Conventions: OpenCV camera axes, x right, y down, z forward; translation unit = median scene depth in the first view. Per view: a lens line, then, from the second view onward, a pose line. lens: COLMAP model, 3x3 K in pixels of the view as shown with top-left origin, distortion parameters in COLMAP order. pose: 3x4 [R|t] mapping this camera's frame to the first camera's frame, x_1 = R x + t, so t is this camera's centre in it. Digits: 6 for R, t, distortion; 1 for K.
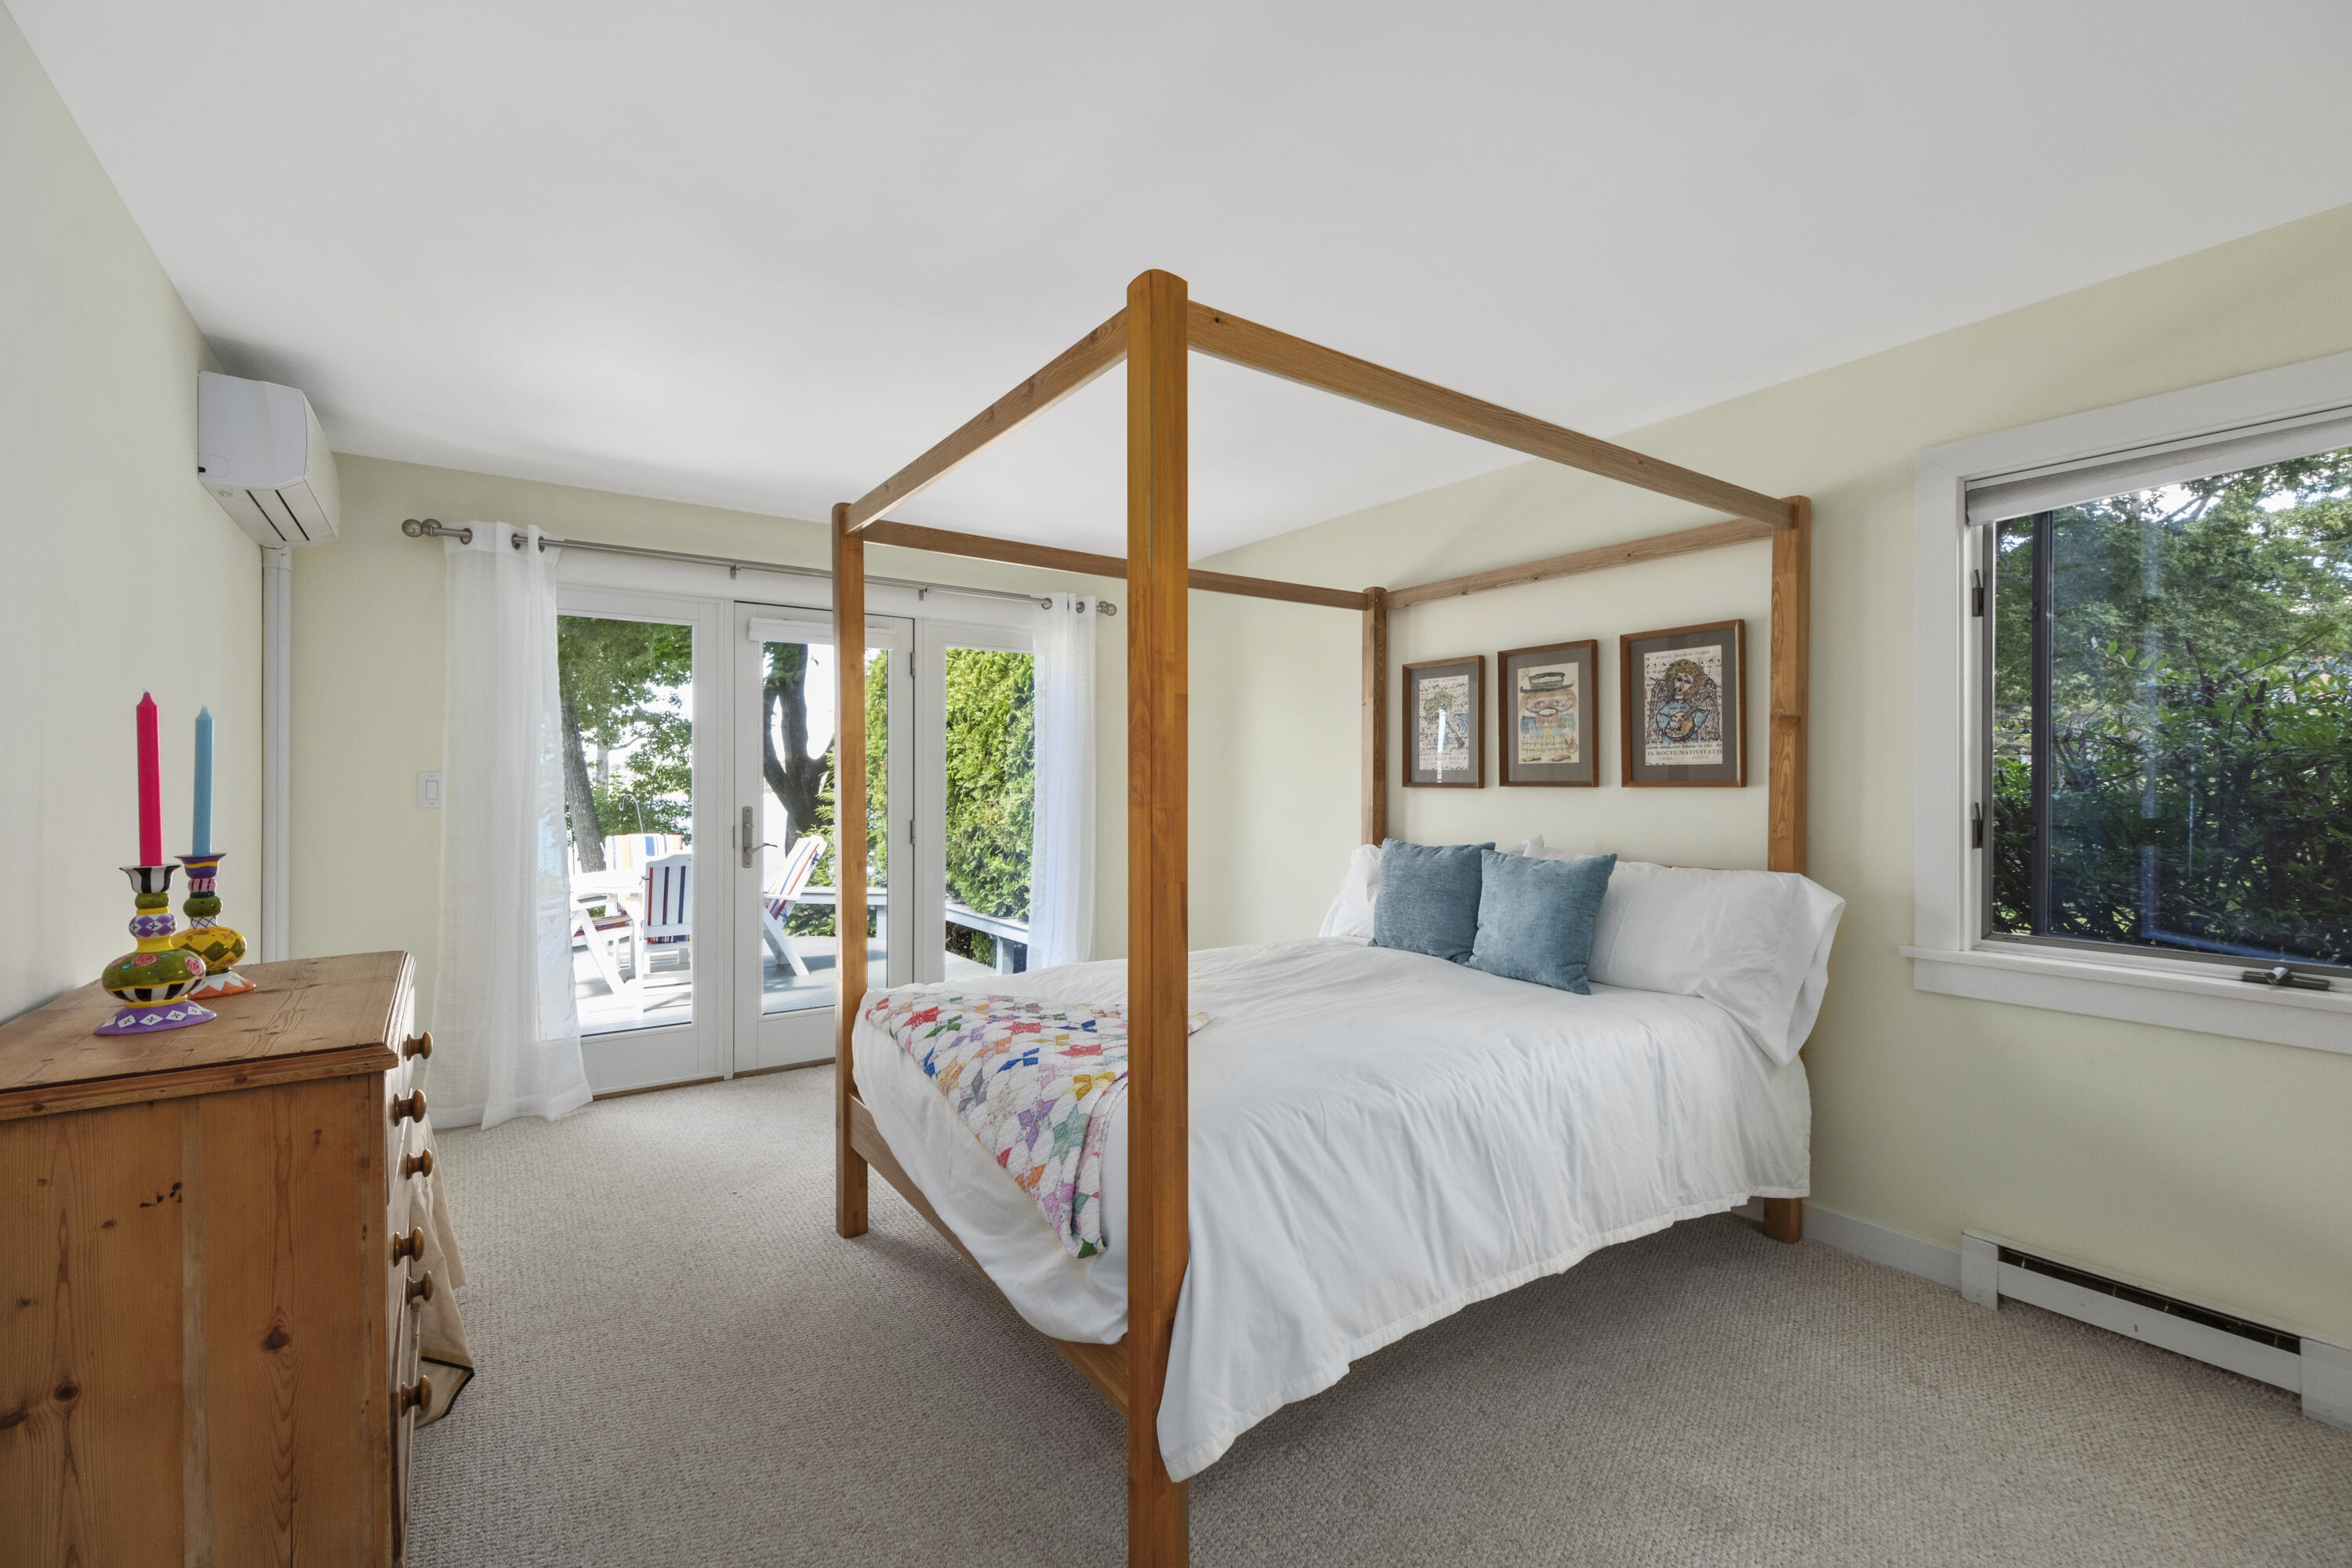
lens RADIAL K [[1004.5, 0, 1176.8], [0, 1004.5, 779.1], [0, 0, 1]] dist [0.002654, -0.000079]
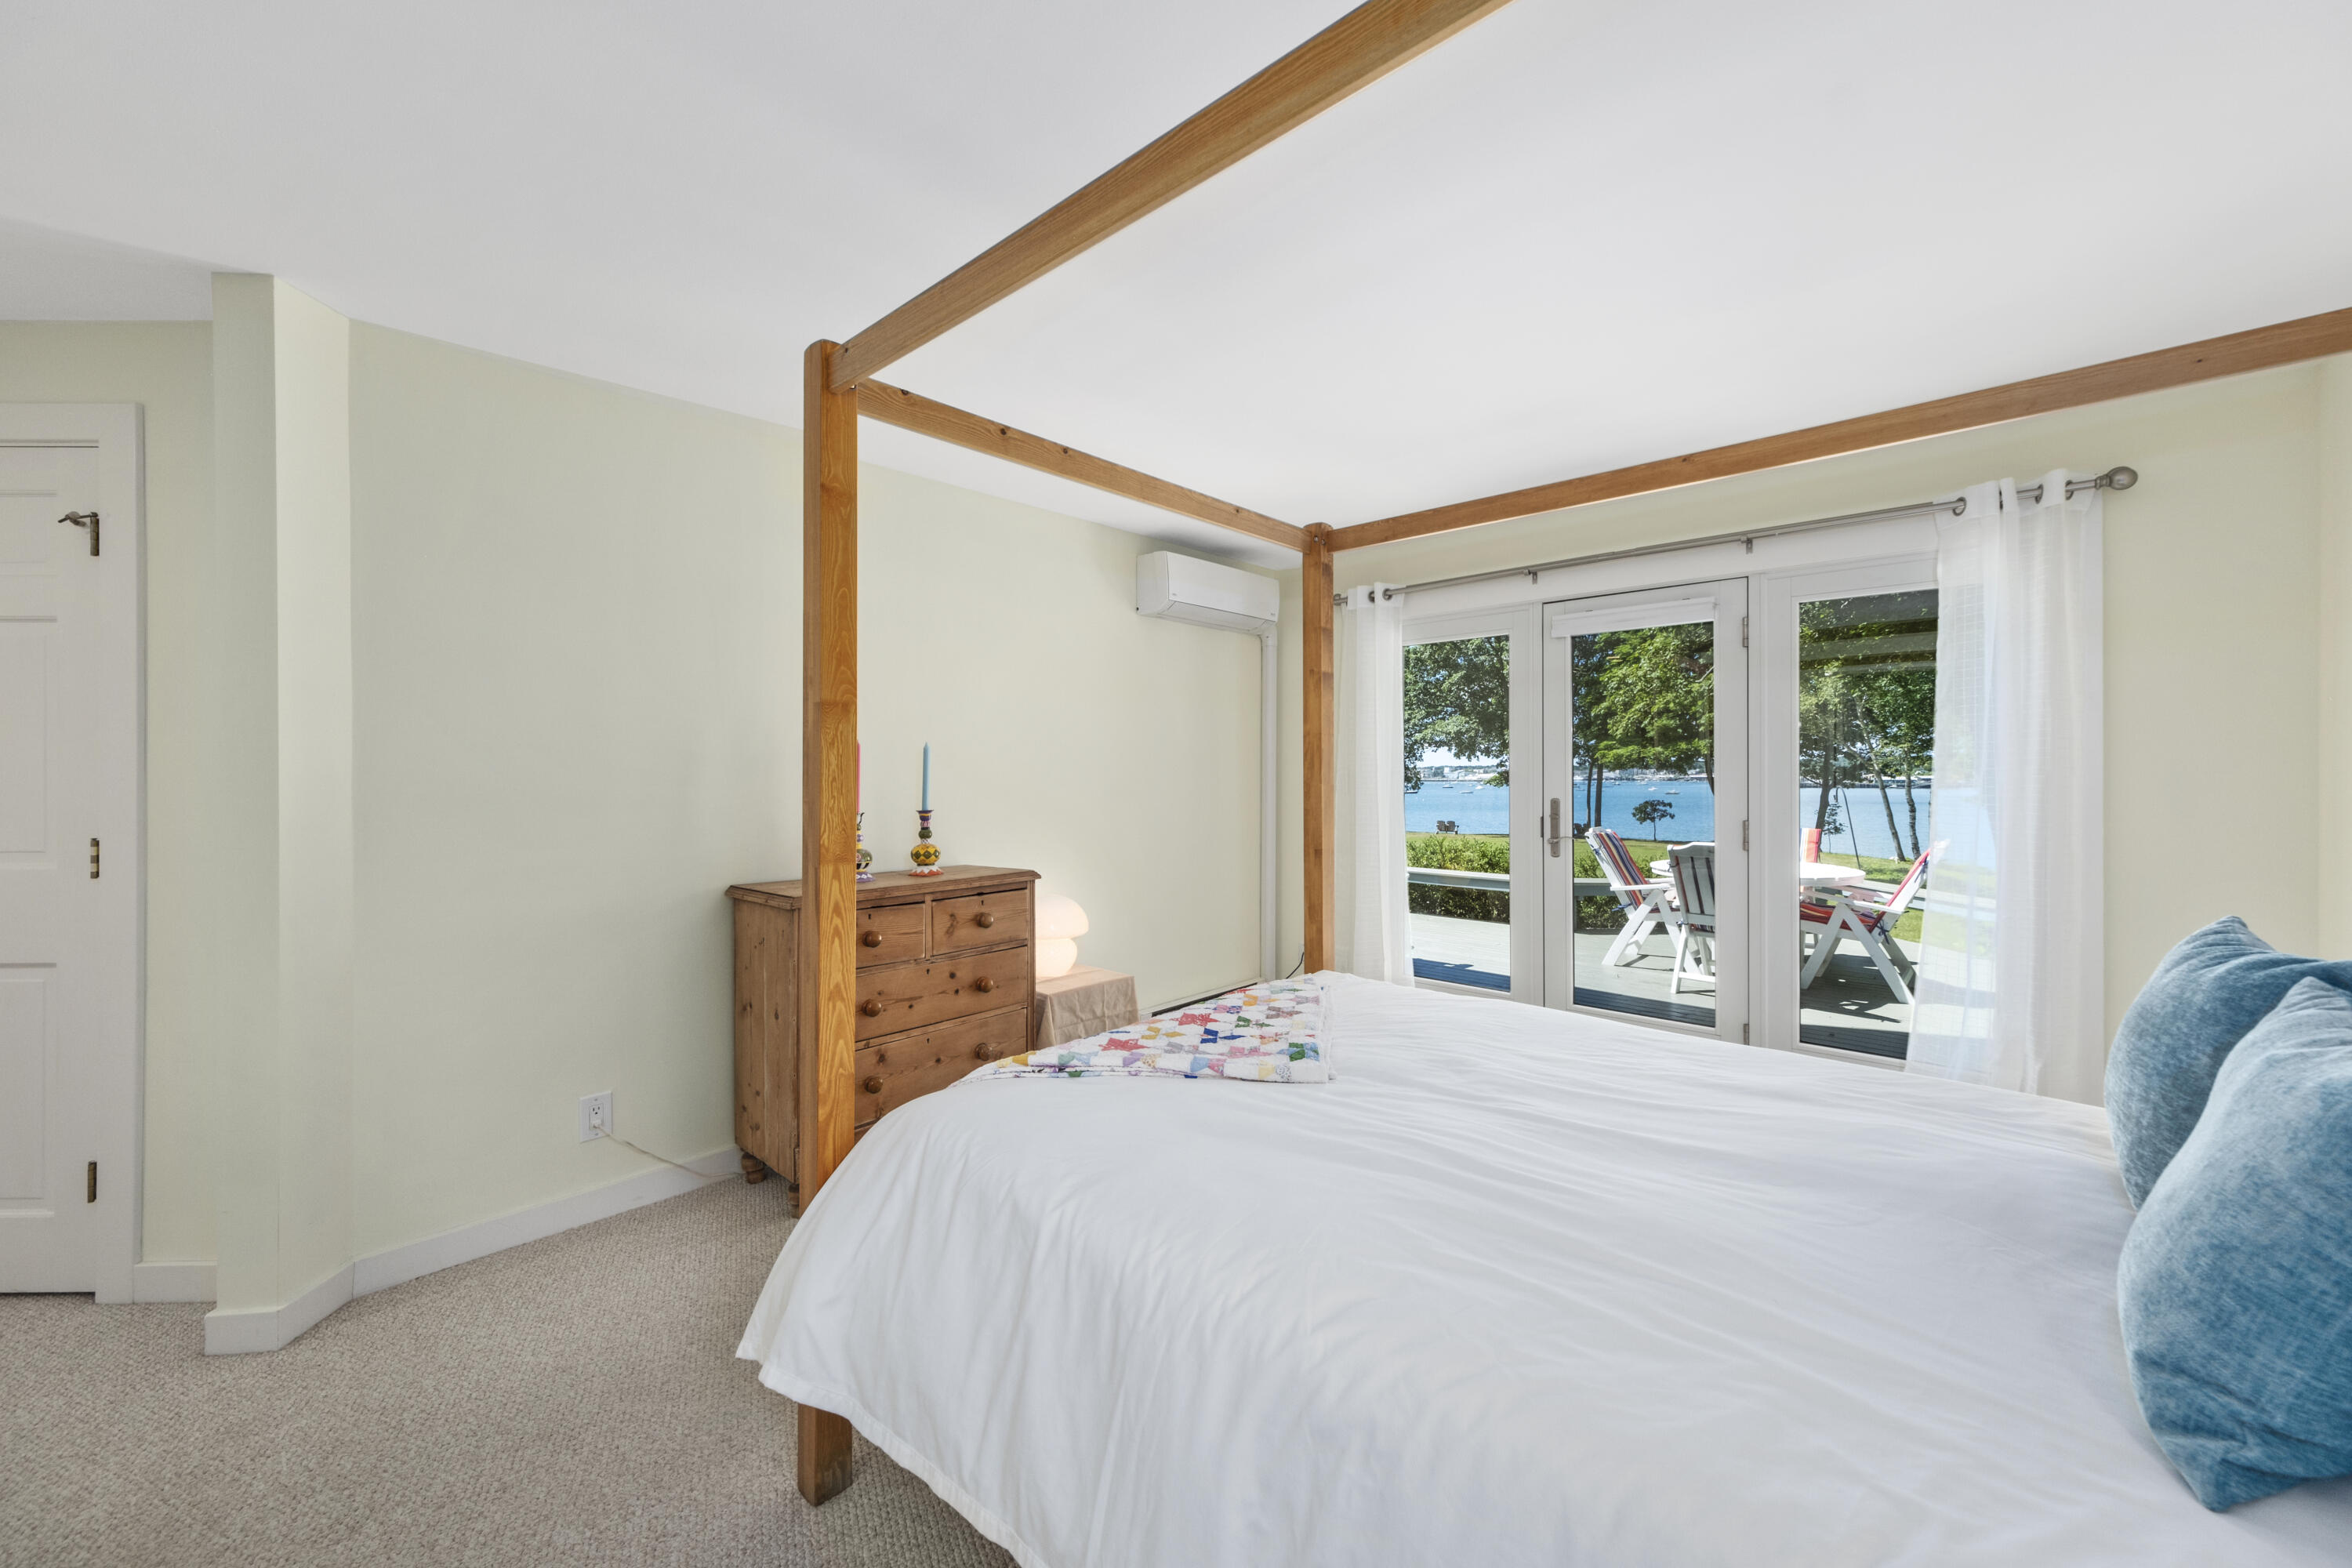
lens RADIAL K [[882.4, 0, 1176.5], [0, 882.4, 782.5], [0, 0, 1]] dist [0.001027, 0.000009]
pose [[0.212559, 0.007822, -0.977117, 0.441828], [0.003330, 0.999956, 0.008730, 0.000478], [0.977143, -0.005109, 0.212524, 0.492966]]
